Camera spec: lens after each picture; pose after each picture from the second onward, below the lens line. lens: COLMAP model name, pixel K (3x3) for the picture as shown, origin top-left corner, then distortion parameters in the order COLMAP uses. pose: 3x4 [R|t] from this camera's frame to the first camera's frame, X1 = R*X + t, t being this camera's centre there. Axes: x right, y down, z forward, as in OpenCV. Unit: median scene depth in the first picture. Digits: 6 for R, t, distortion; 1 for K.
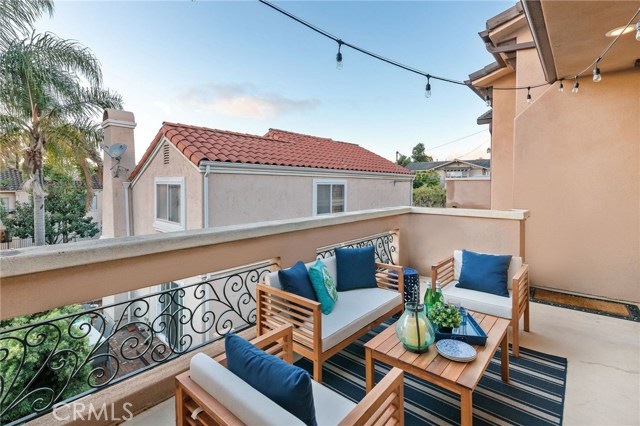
lens RADIAL K [[291.3, 0, 320.0], [0, 291.3, 187.3], [0, 0, 1]] dist [0.000031, 0.000013]
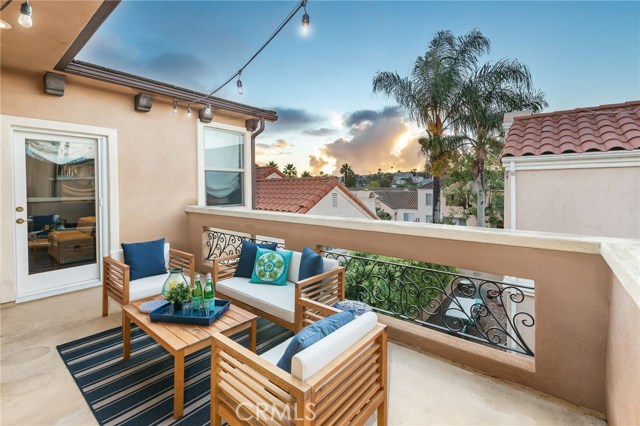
lens RADIAL K [[291.3, 0, 320.0], [0, 291.3, 187.3], [0, 0, 1]] dist [0.000031, 0.000013]
pose [[0.035060, 0.002654, -0.999382, 0.428162], [-0.004794, 0.999985, 0.002487, -0.002155], [0.999374, 0.004704, 0.035073, 0.418118]]
